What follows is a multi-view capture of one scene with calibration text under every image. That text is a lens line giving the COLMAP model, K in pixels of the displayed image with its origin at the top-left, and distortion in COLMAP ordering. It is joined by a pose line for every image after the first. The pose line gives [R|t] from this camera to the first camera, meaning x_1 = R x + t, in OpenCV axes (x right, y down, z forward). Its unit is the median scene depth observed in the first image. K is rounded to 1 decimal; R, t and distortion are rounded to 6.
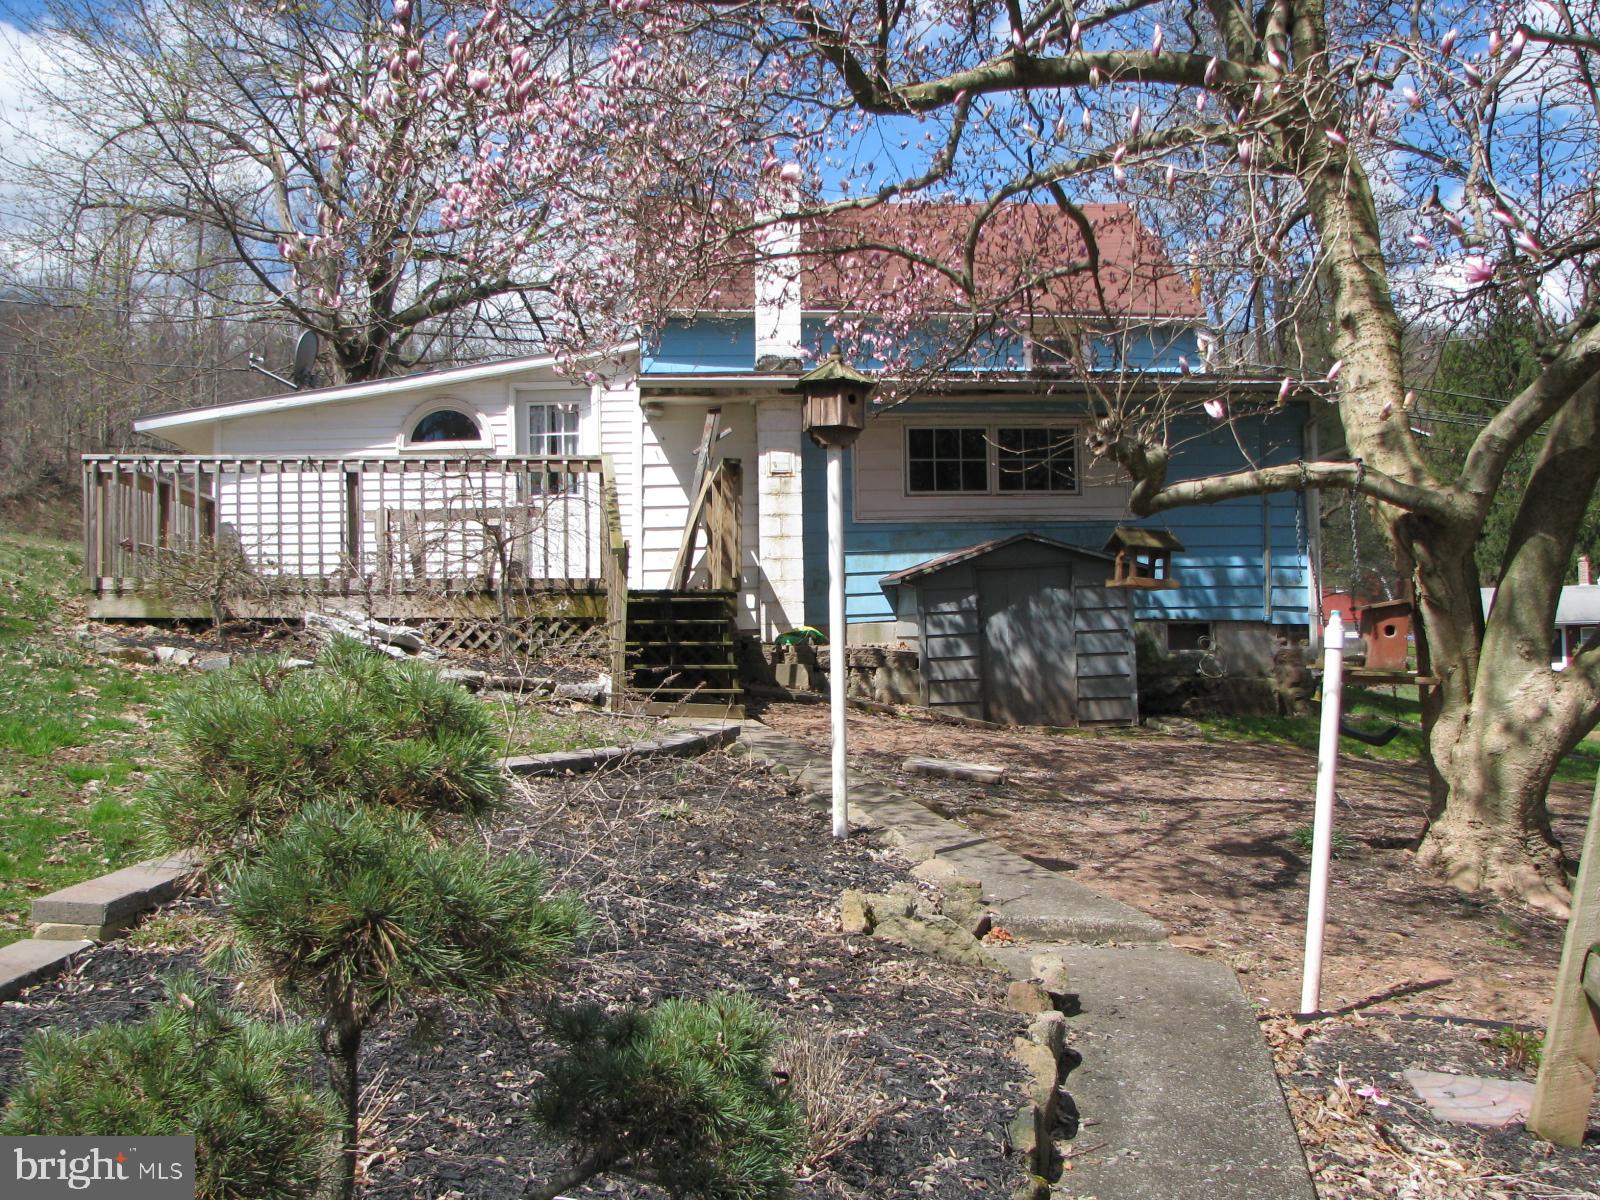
lens RADIAL K [[1716.7, 0, 817.1], [0, 1716.7, 608.7], [0, 0, 1]] dist [-0.203376, 0.273107]
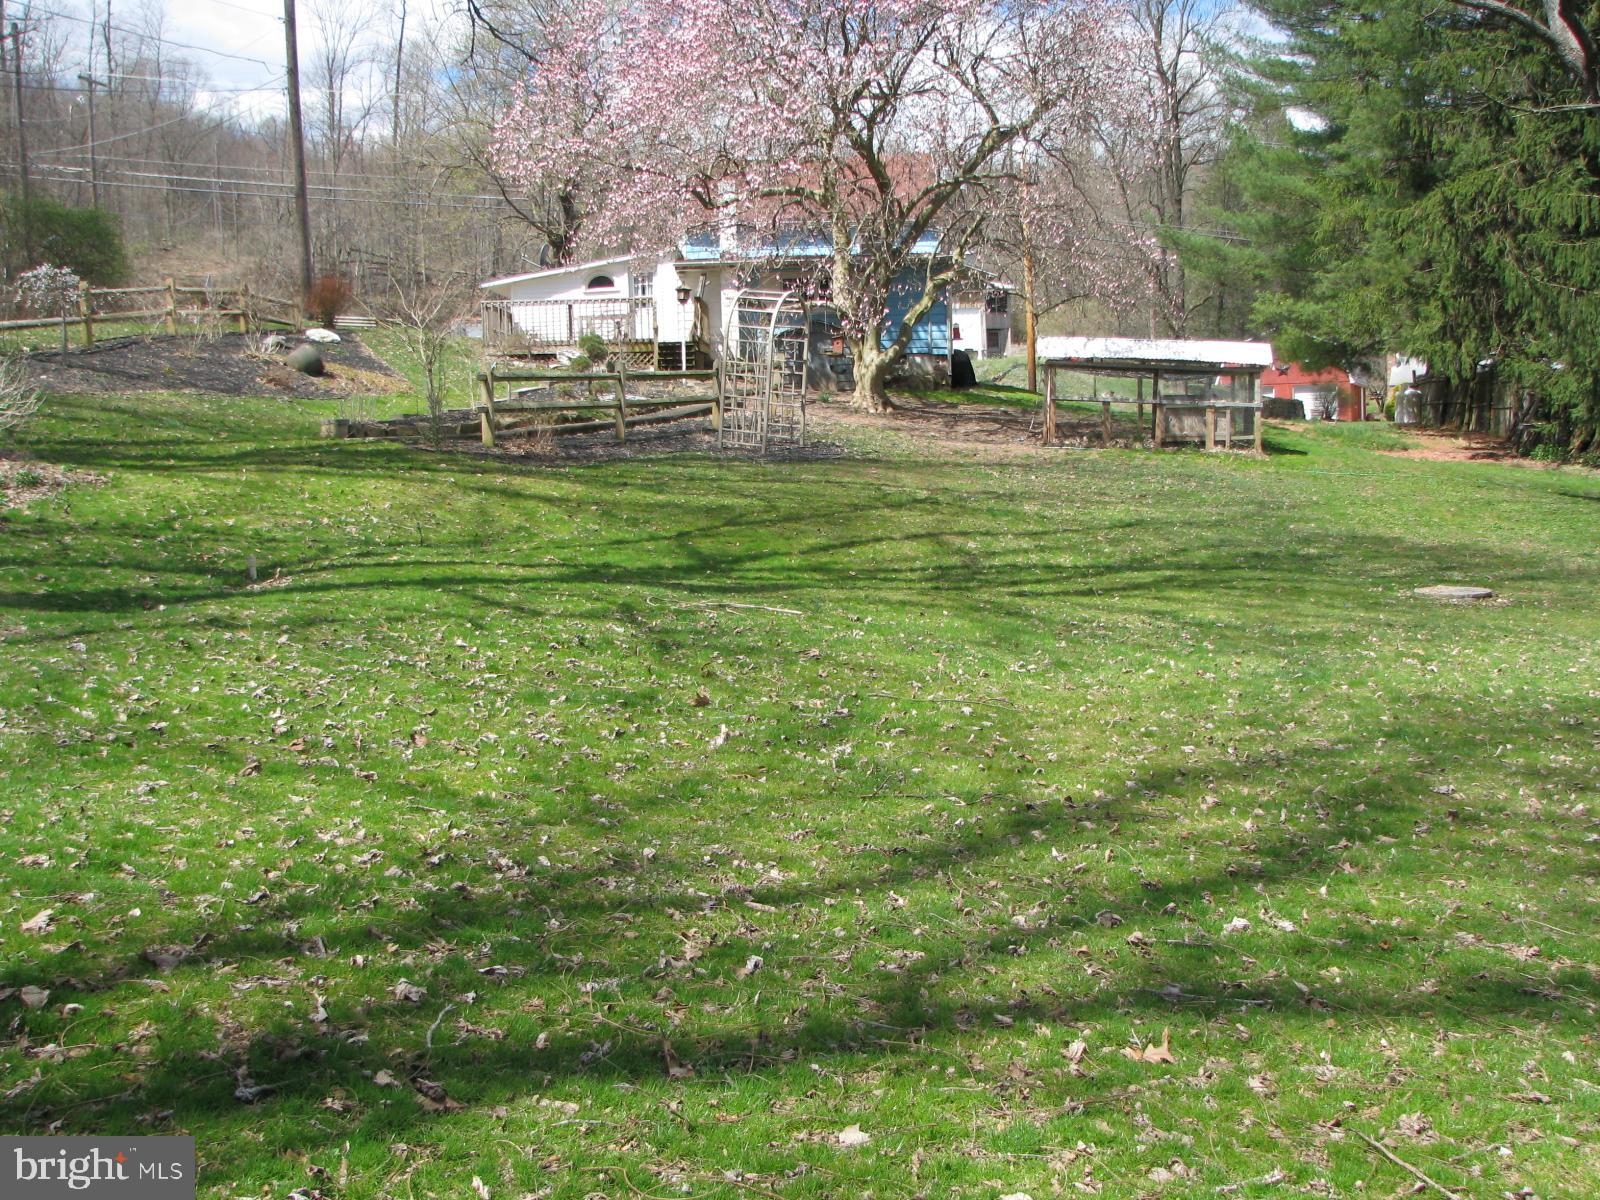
lens RADIAL K [[1716.7, 0, 817.1], [0, 1716.7, 608.7], [0, 0, 1]] dist [-0.203376, 0.273107]
pose [[0.994983, -0.002743, -0.100002, 0.430179], [0.014920, 0.992513, 0.121225, 0.089301], [0.098921, -0.122109, 0.987575, -1.866510]]
